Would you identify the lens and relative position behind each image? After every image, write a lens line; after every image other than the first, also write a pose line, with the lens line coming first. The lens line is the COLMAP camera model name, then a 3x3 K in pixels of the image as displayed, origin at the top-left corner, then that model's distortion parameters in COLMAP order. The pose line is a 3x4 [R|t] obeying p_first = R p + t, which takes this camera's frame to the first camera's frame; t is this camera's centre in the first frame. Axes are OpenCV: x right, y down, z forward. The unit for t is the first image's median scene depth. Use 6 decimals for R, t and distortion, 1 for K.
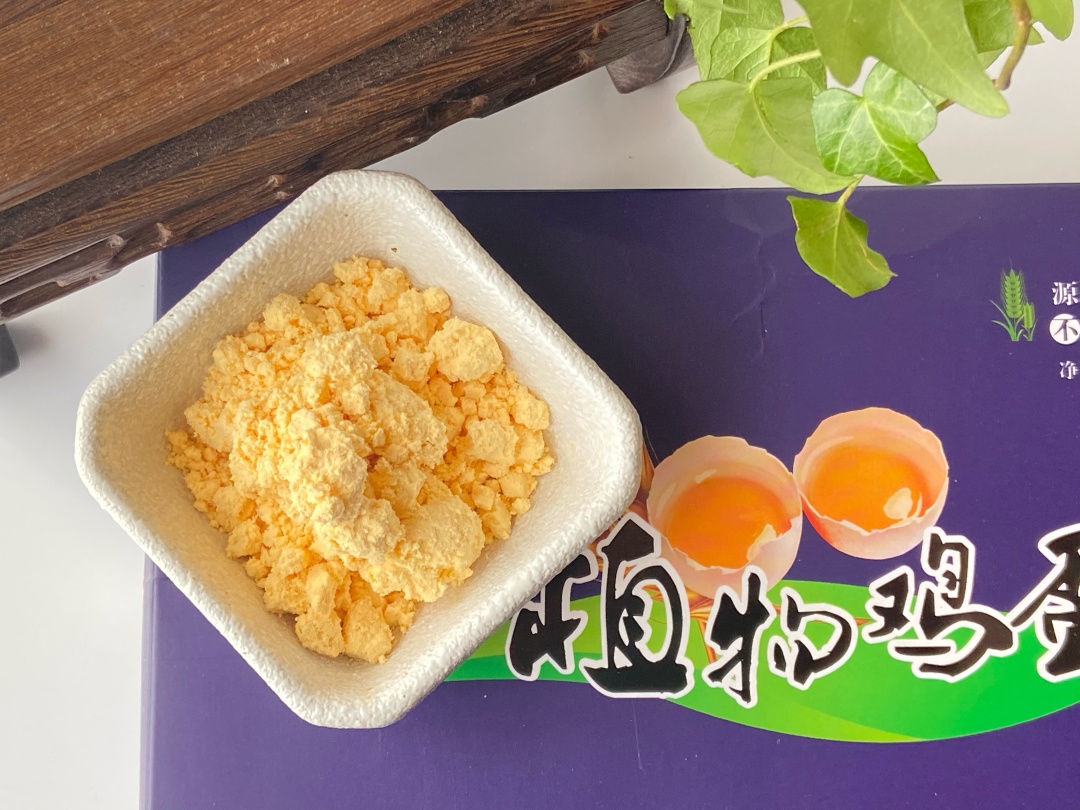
lens RADIAL K [[1642.8, 0, 541.6], [0, 1642.8, 401.3], [0, 0, 1]] dist [-0.005951, 0.000000]
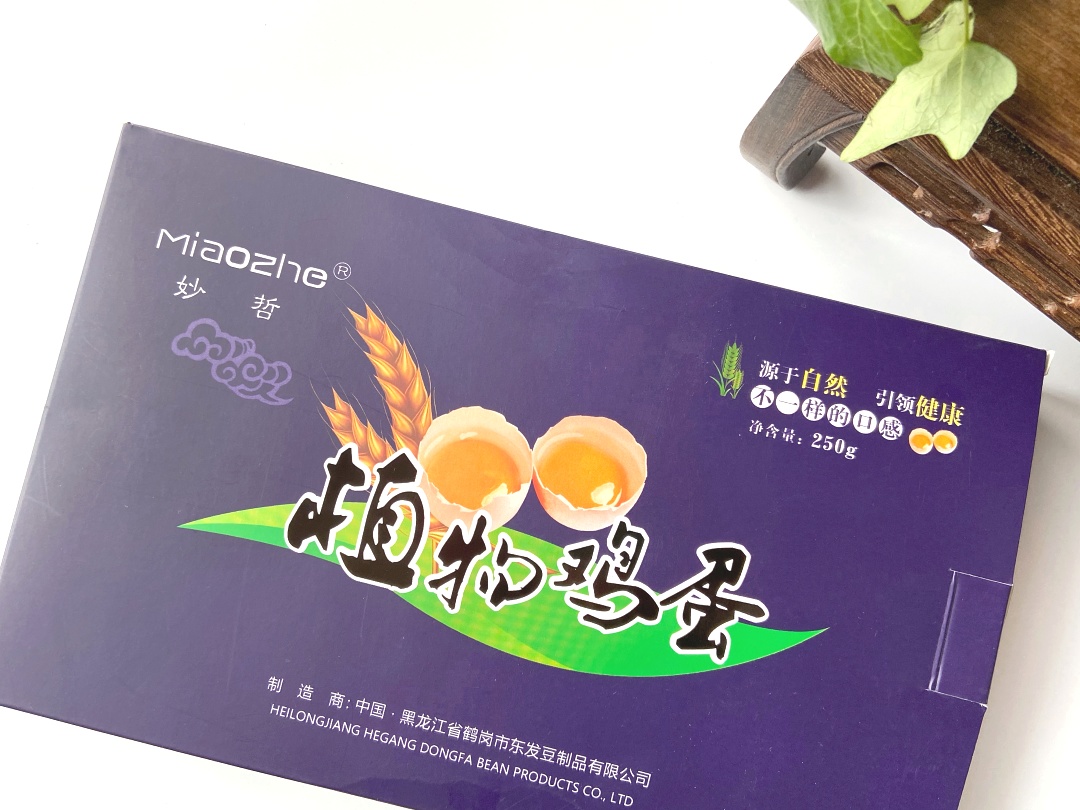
lens RADIAL K [[884.3, 0, 540.9], [0, 884.3, 408.2], [0, 0, 1]] dist [0.013747, 0.000827]
pose [[0.948482, 0.273077, 0.160656, 0.036208], [-0.271245, 0.961922, -0.033659, 0.033324], [-0.163730, -0.011652, 0.986436, 0.299546]]
